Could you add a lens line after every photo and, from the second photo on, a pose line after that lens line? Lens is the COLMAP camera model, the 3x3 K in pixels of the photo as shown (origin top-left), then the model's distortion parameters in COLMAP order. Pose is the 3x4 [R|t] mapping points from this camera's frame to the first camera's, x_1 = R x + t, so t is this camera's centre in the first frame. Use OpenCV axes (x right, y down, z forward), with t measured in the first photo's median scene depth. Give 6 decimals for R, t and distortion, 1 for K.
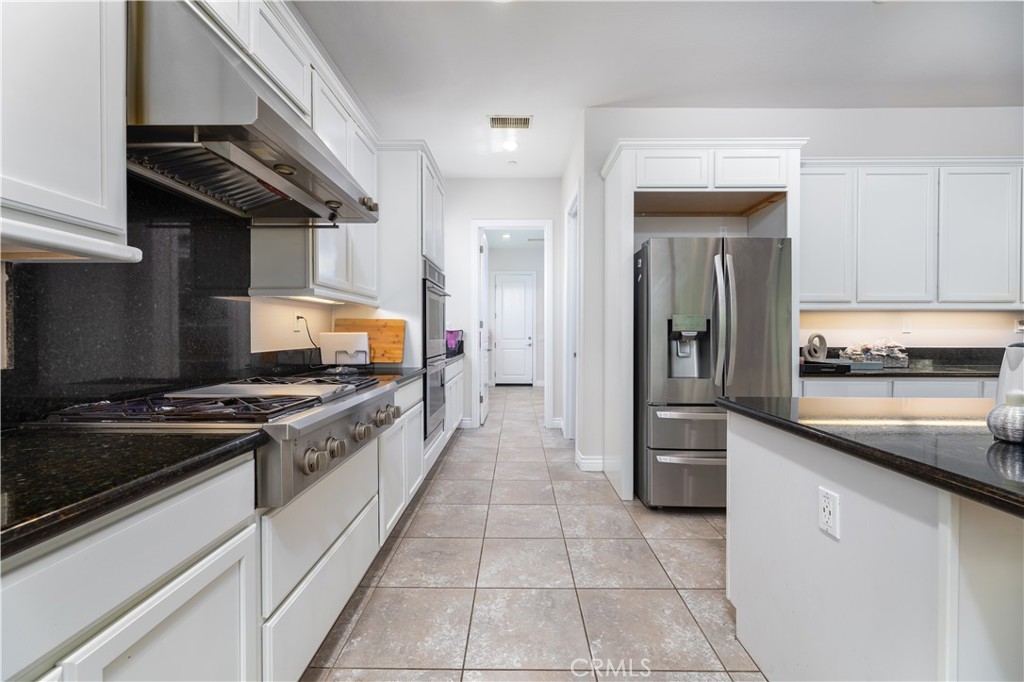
lens RADIAL K [[416.6, 0, 510.4], [0, 416.6, 333.7], [0, 0, 1]] dist [-0.000847, 0.000128]
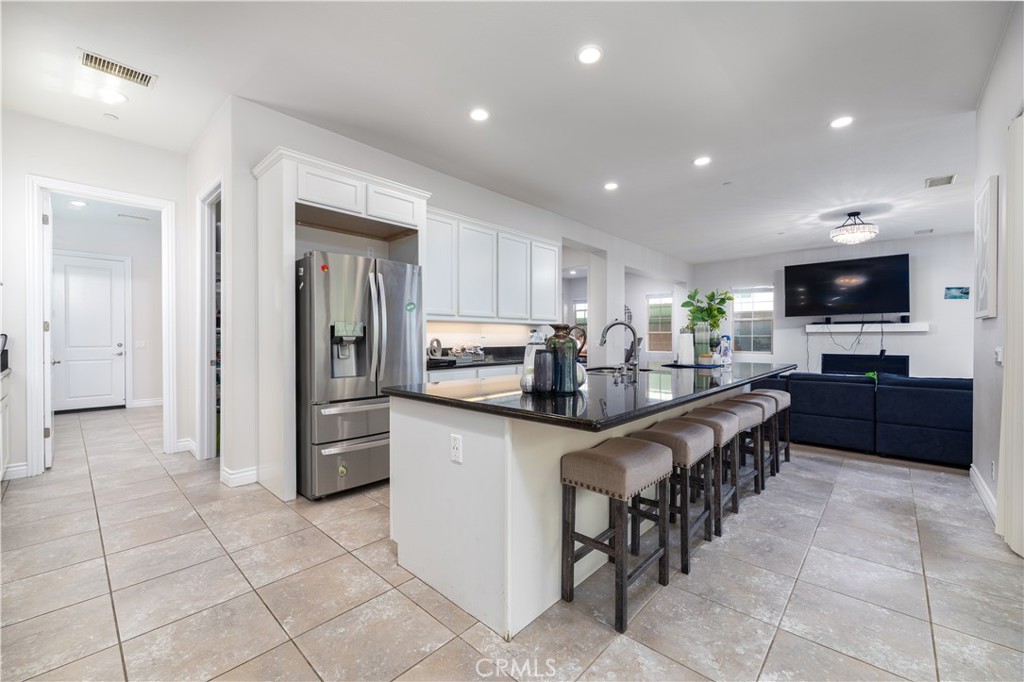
lens RADIAL K [[416.6, 0, 510.4], [0, 416.6, 333.7], [0, 0, 1]] dist [-0.000847, 0.000128]
pose [[0.671106, 0.004521, 0.741348, -0.120927], [0.003957, 0.999945, -0.009680, -0.000179], [-0.741351, 0.009429, 0.671051, -0.100471]]
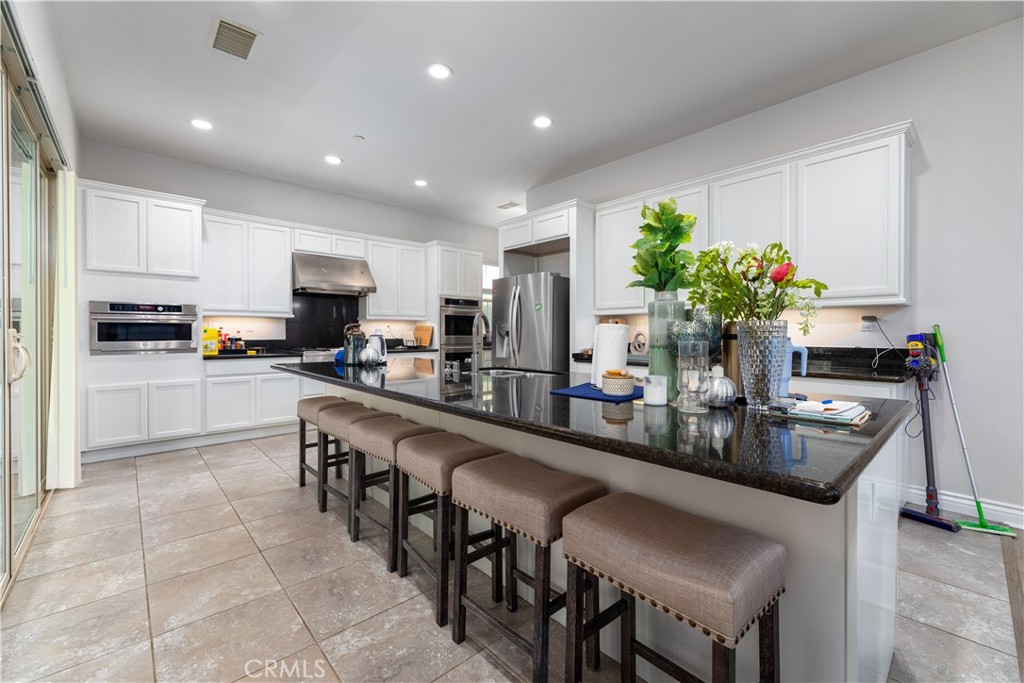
lens RADIAL K [[416.6, 0, 510.4], [0, 416.6, 334.2], [0, 0, 1]] dist [-0.000847, 0.000128]
pose [[0.683430, 0.000869, -0.730016, 1.715970], [-0.001389, 0.999999, -0.000110, 0.006527], [0.730015, 0.001089, 0.683430, -0.177528]]
